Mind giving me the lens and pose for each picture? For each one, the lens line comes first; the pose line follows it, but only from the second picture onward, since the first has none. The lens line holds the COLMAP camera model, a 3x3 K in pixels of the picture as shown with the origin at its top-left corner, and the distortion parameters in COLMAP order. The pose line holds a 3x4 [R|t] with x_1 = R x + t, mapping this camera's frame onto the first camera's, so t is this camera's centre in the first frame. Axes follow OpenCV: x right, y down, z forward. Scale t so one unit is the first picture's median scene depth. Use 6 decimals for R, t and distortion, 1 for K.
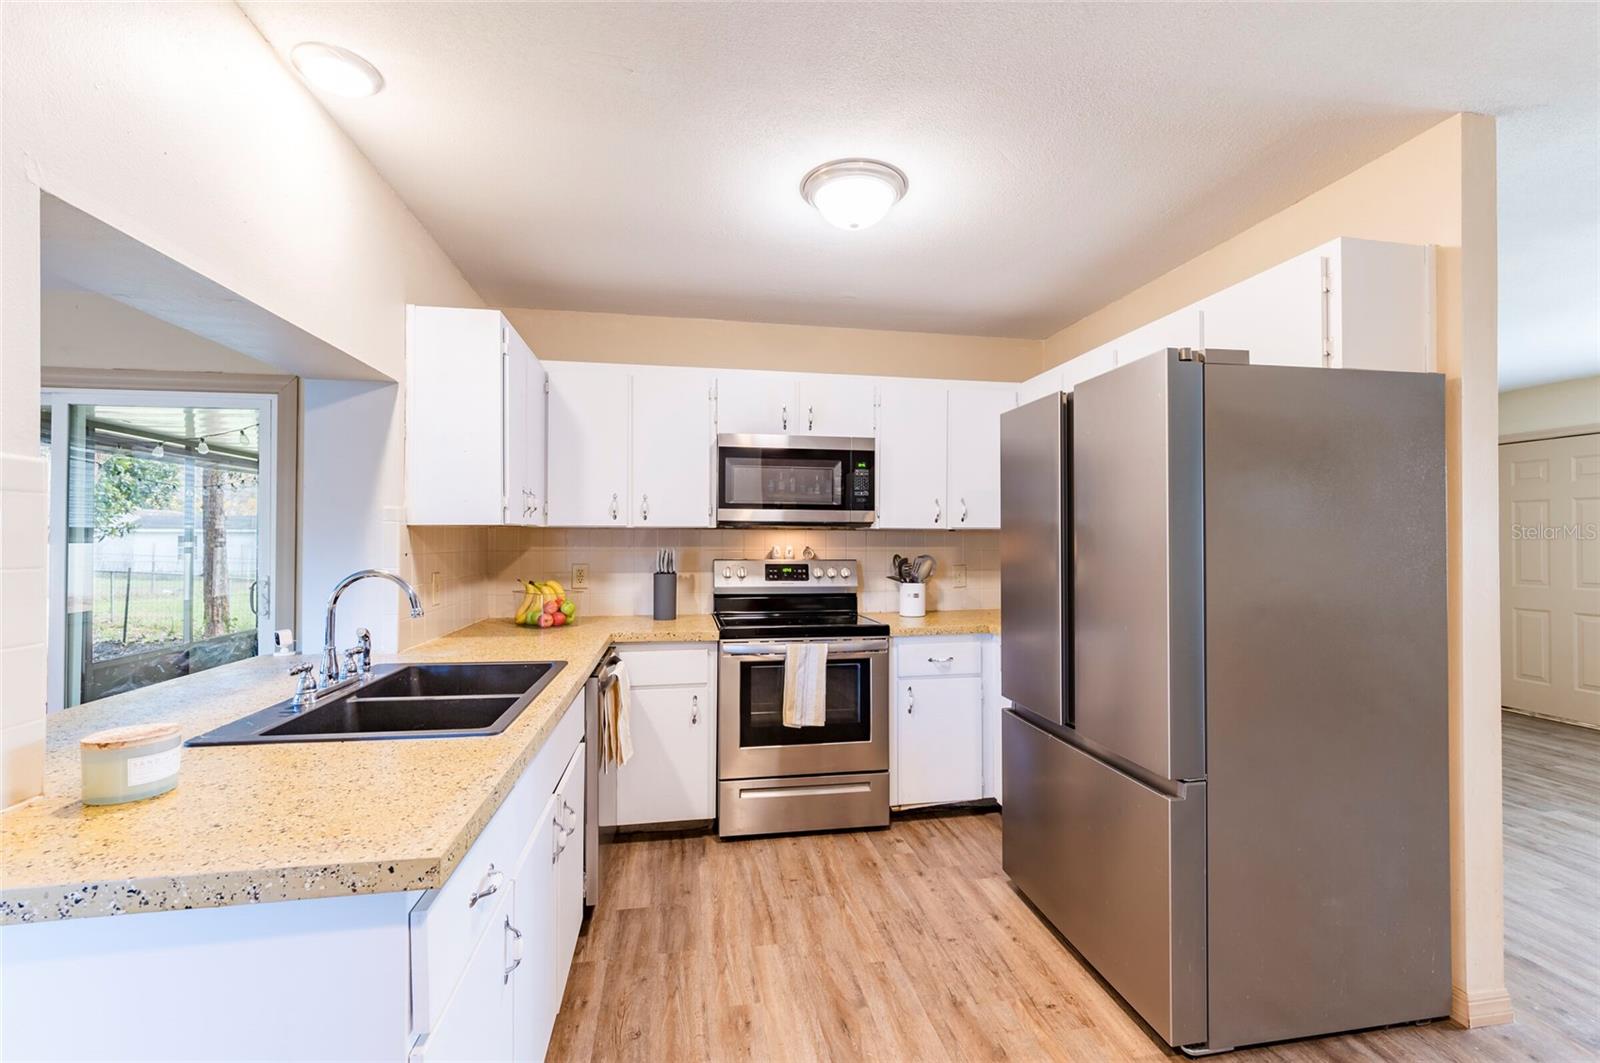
lens RADIAL K [[681.8, 0, 804.9], [0, 681.8, 531.9], [0, 0, 1]] dist [0.000024, -0.000448]
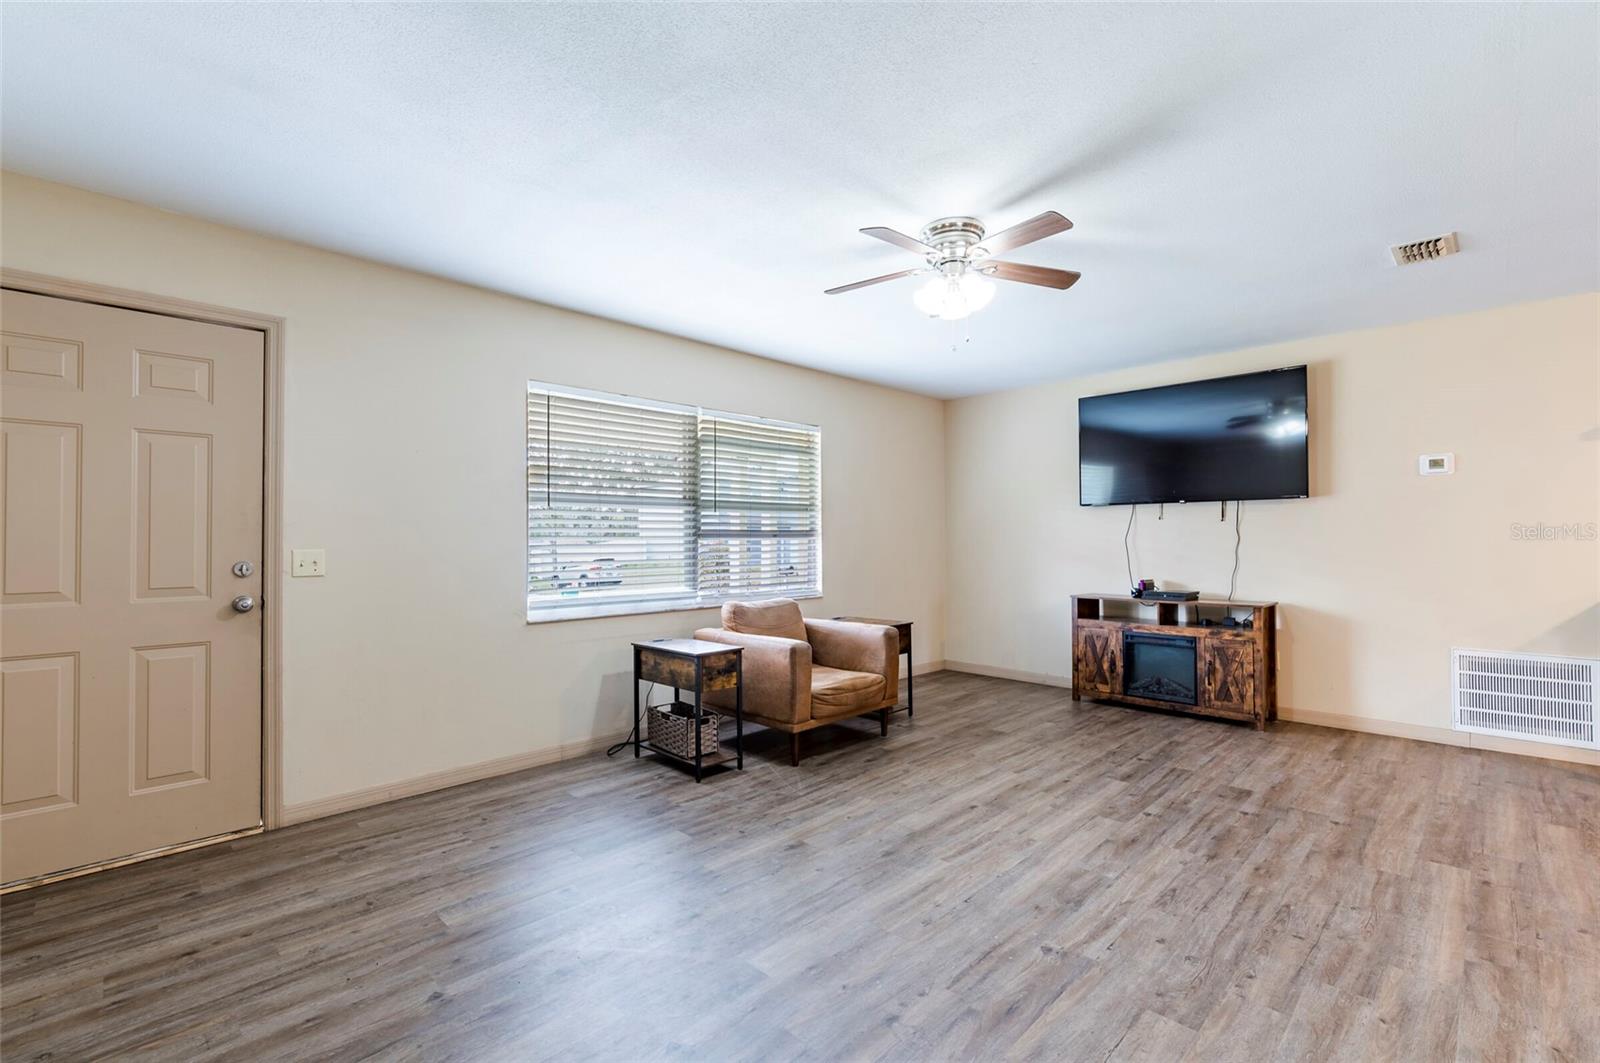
lens RADIAL K [[700.3, 0, 810.7], [0, 700.3, 529.5], [0, 0, 1]] dist [-0.003278, 0.000795]
pose [[-0.573338, 0.011588, 0.819237, 0.665908], [-0.007284, 0.999788, -0.019239, 0.058886], [-0.819286, -0.016998, -0.573133, 1.490934]]
